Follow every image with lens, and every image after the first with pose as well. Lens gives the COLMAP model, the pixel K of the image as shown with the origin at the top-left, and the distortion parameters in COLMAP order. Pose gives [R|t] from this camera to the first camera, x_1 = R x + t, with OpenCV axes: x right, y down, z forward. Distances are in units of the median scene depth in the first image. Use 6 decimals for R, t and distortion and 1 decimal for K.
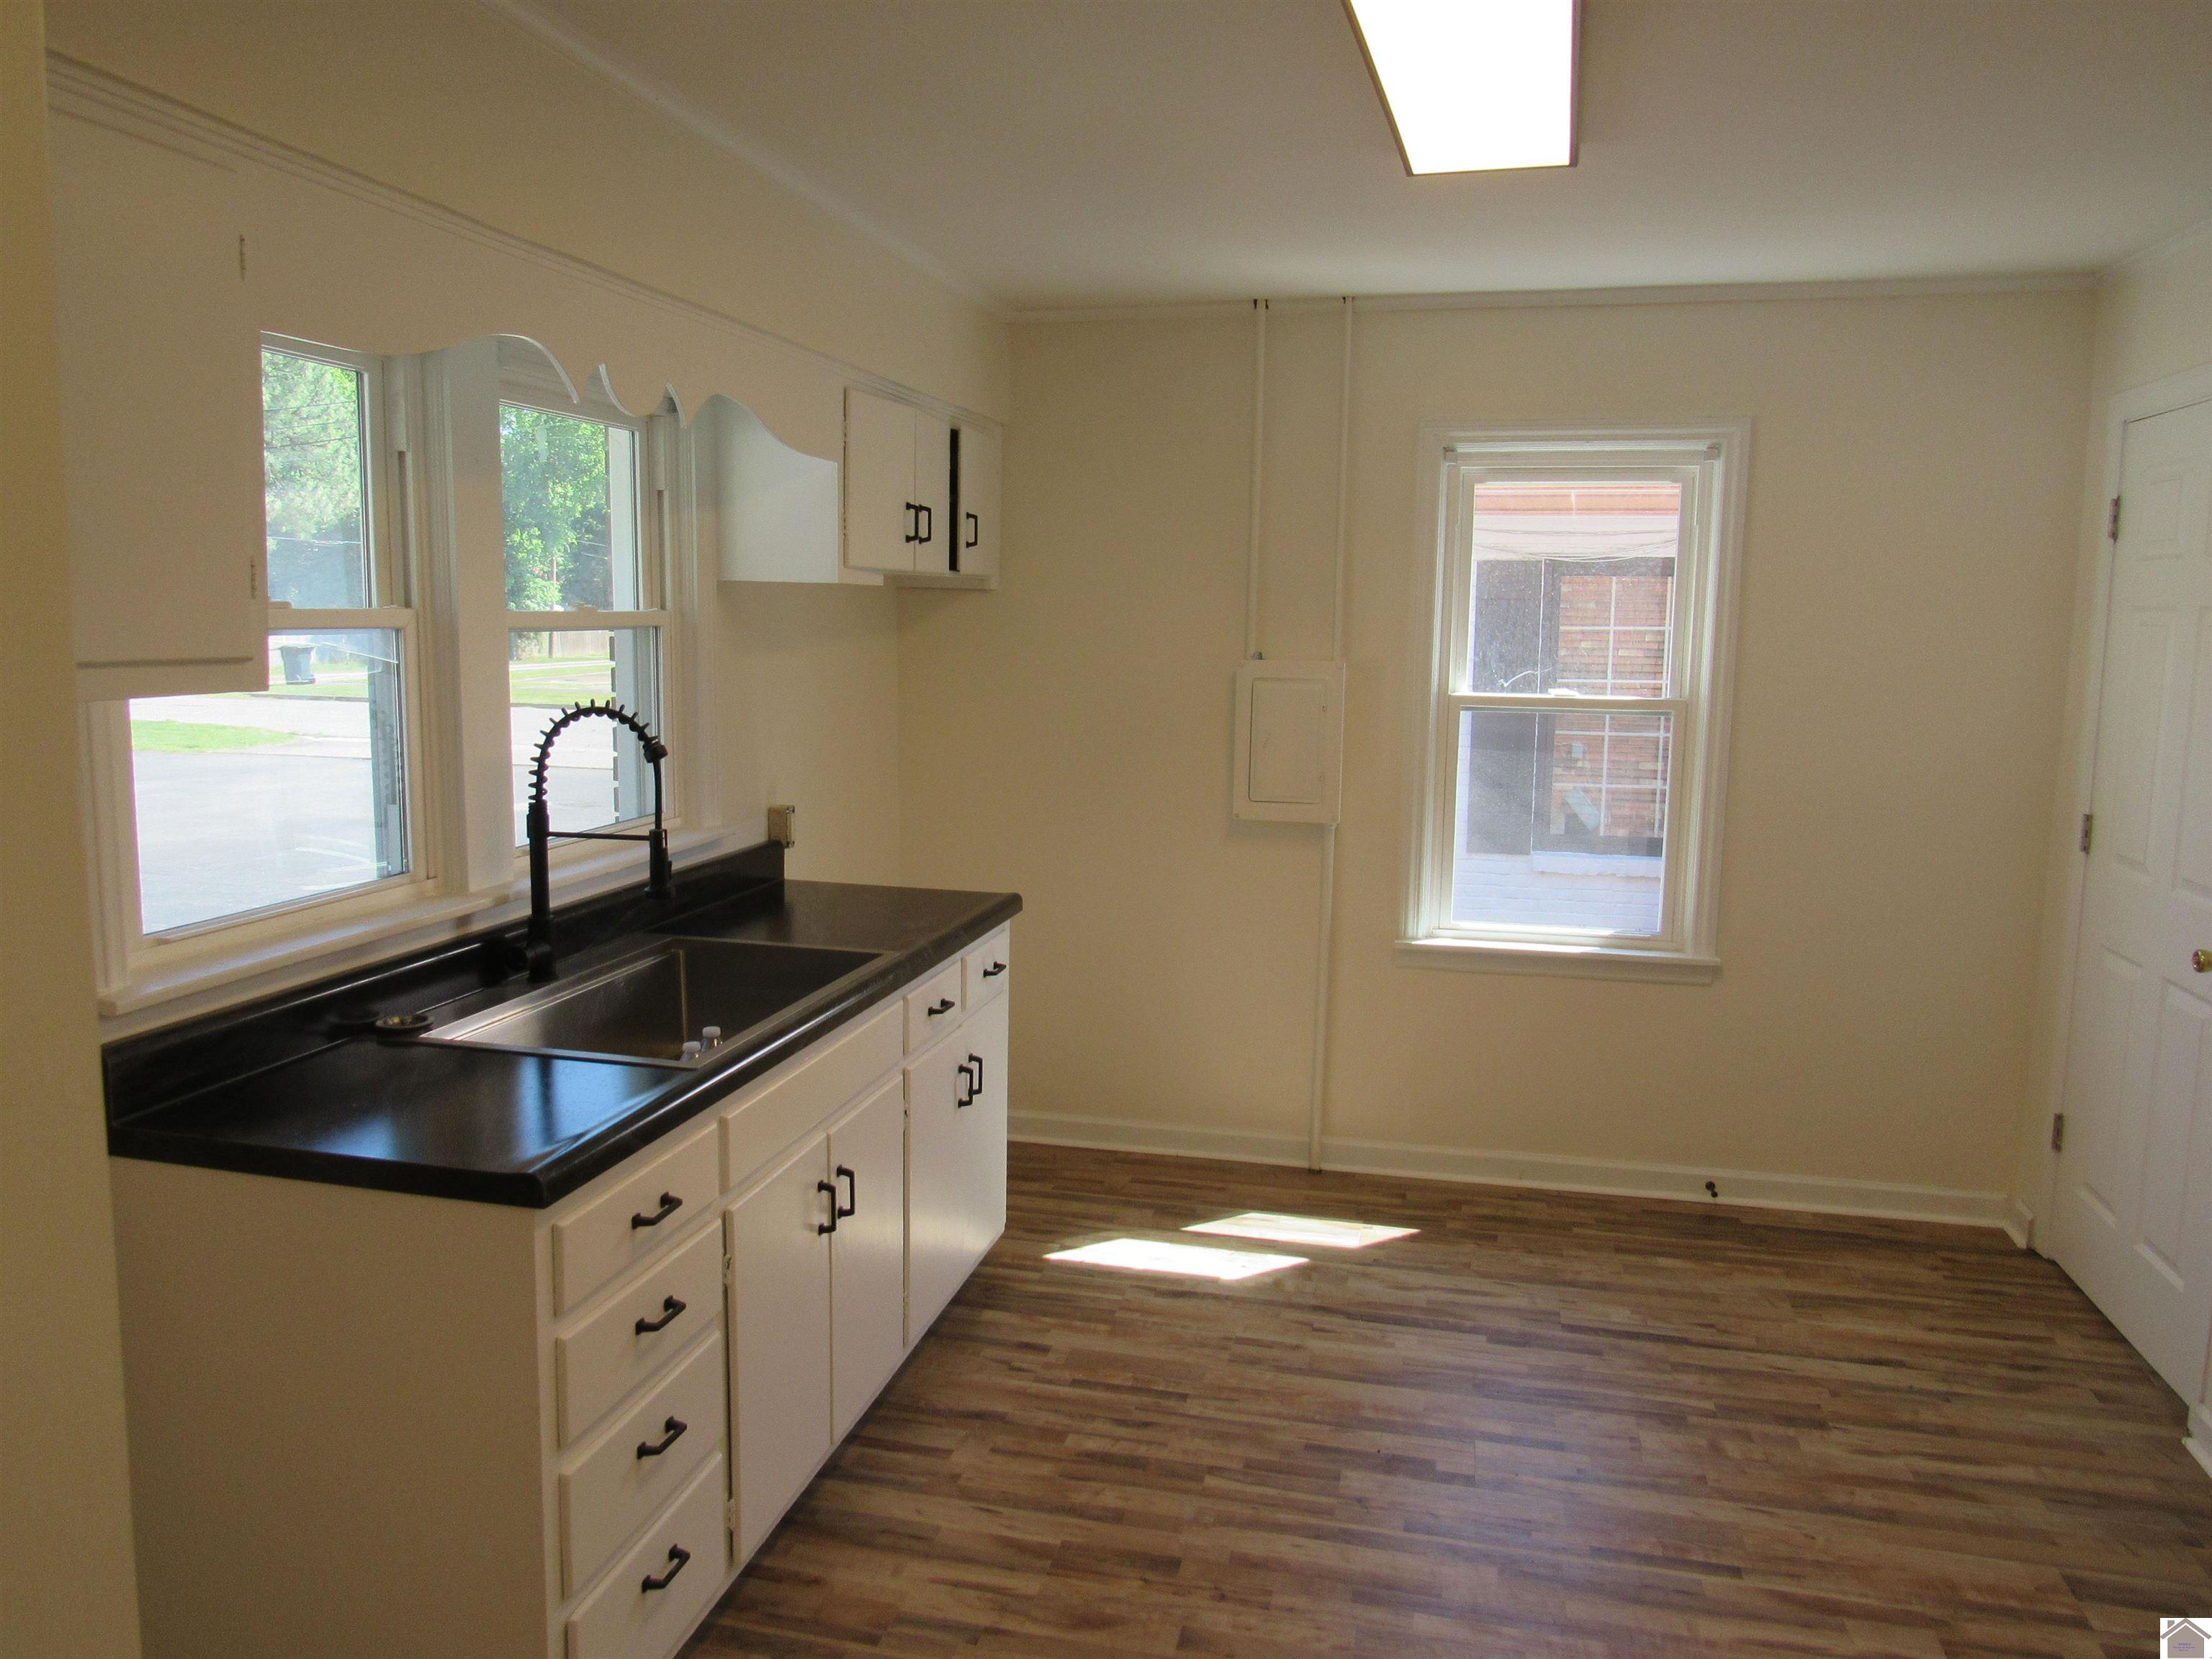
lens RADIAL K [[1581.6, 0, 1106.0], [0, 1581.6, 829.5], [0, 0, 1]] dist [-0.006544, 0.003237]
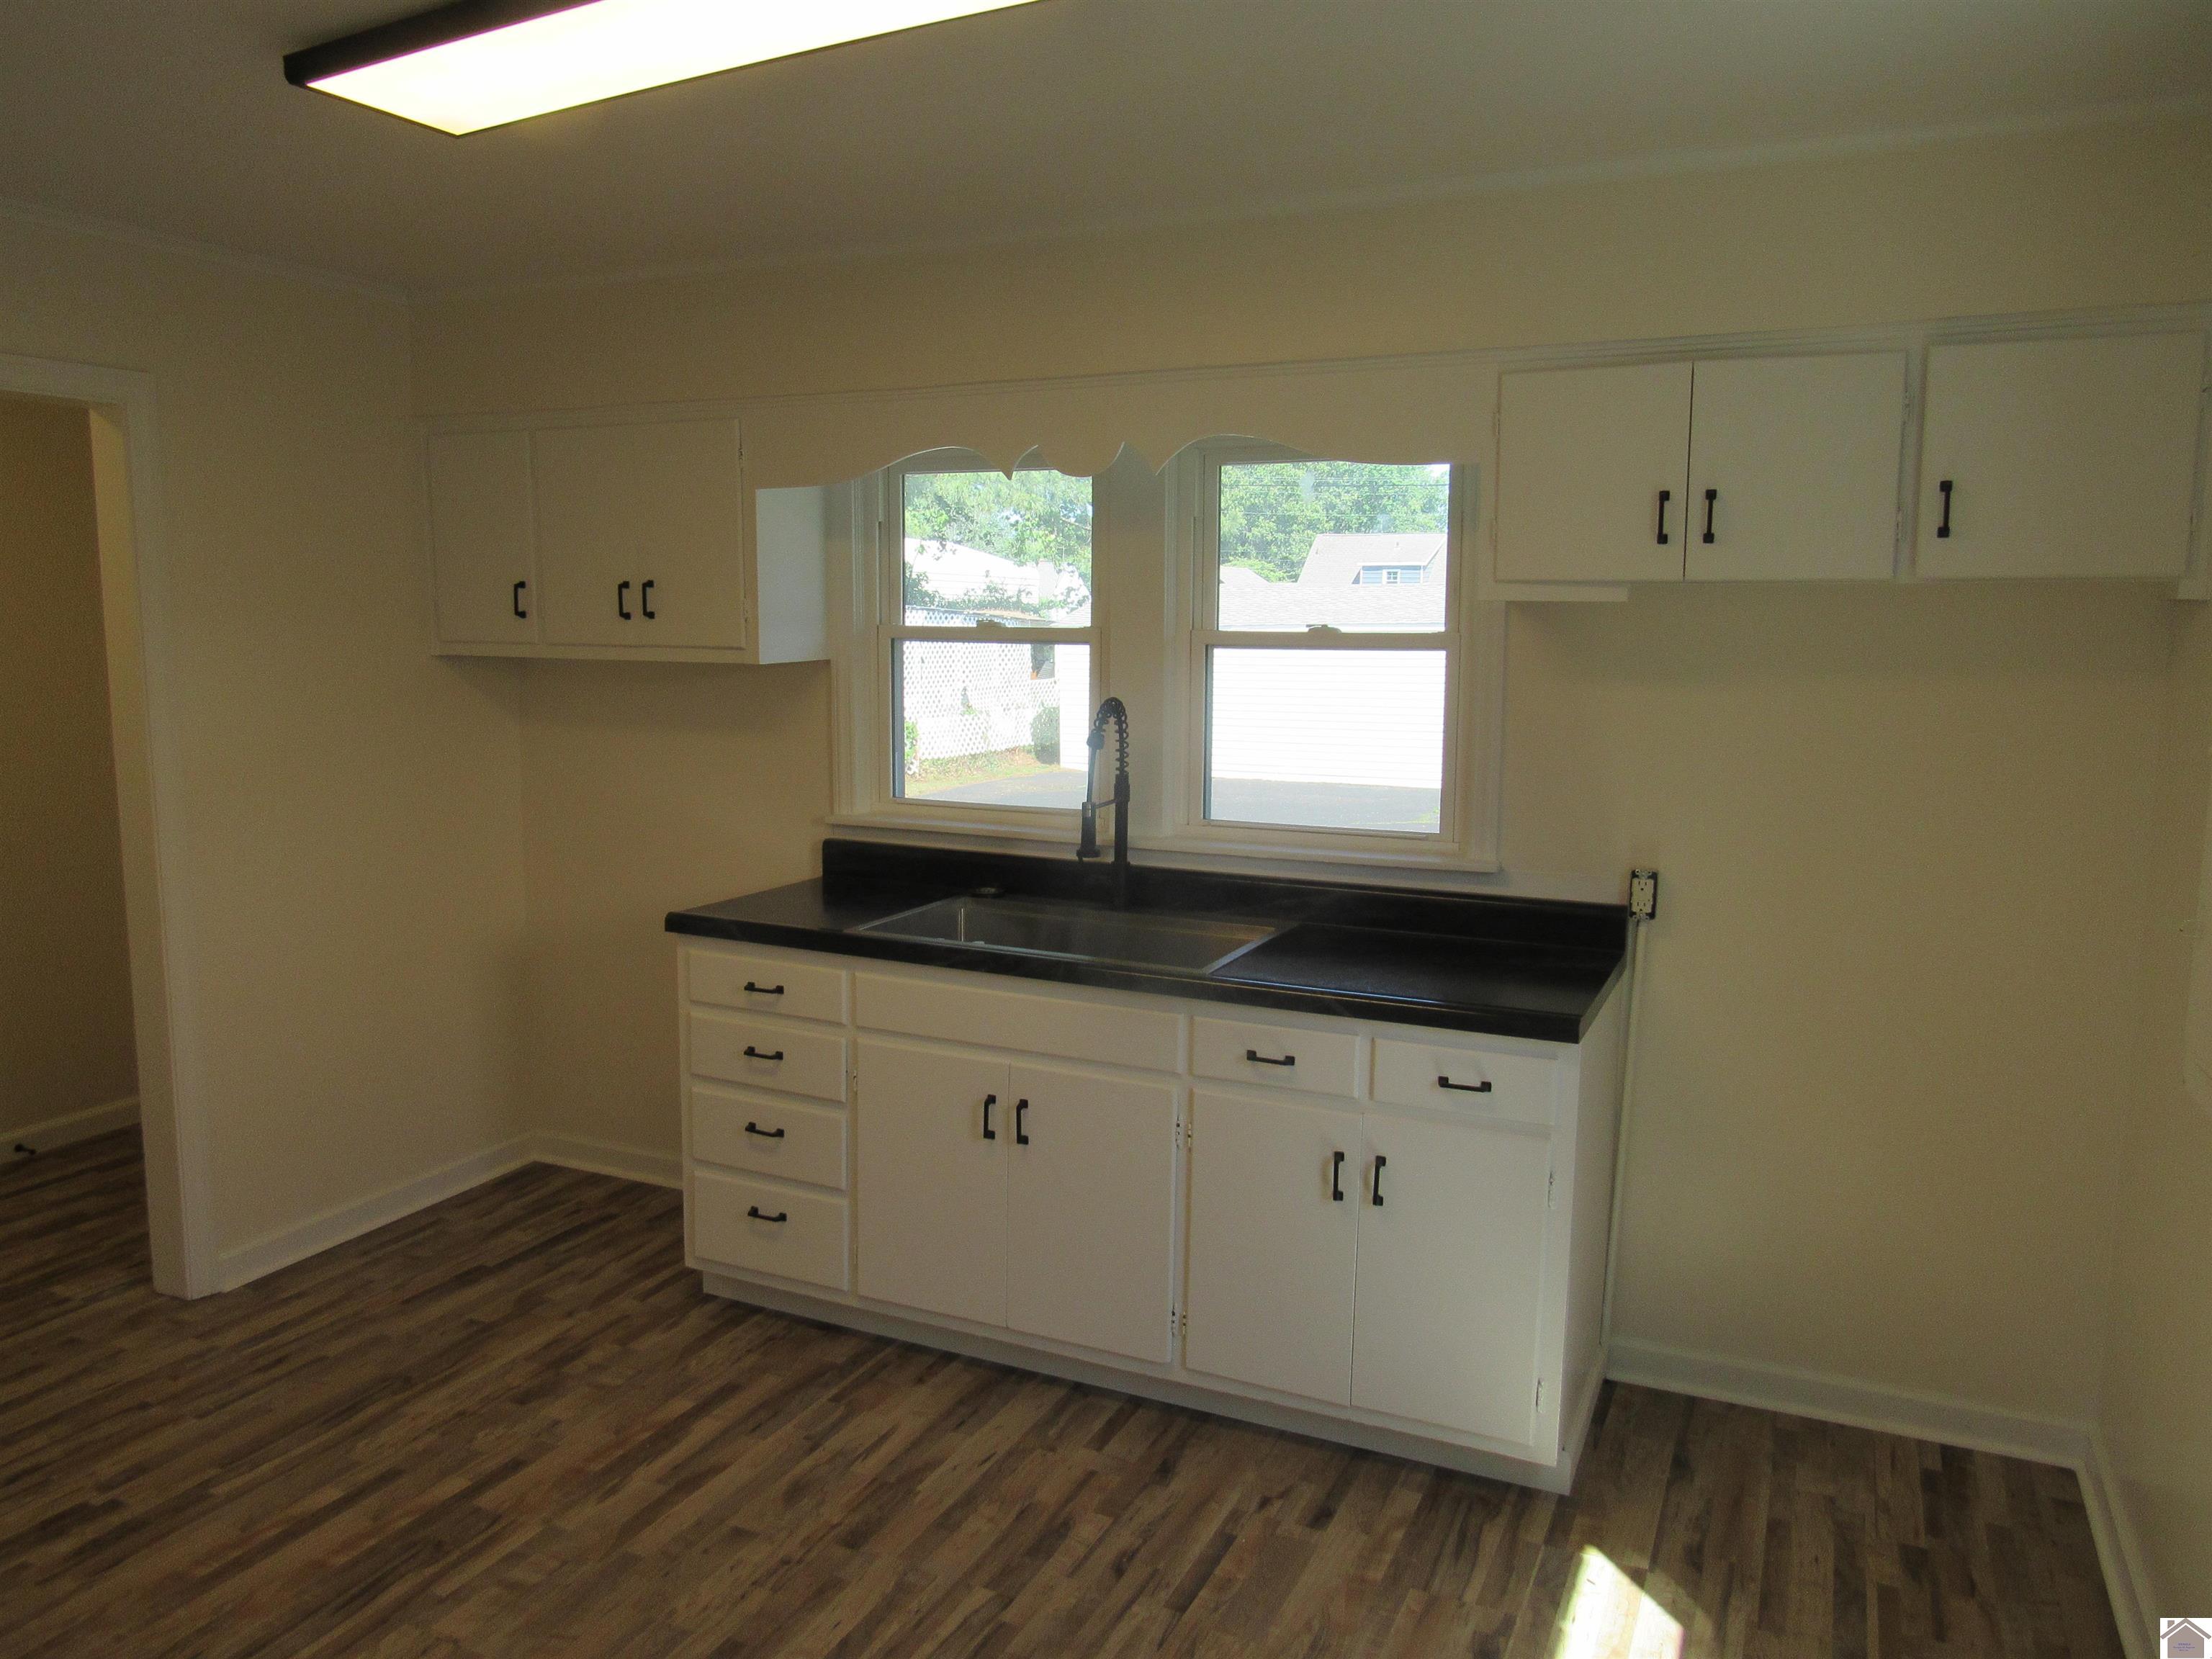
lens RADIAL K [[1581.6, 0, 1106.0], [0, 1581.6, 829.5], [0, 0, 1]] dist [-0.006544, 0.003237]
pose [[-0.200074, 0.110678, -0.973510, 0.842126], [-0.150107, 0.978407, 0.142085, -0.141598], [0.968214, 0.174558, -0.179140, 1.111201]]
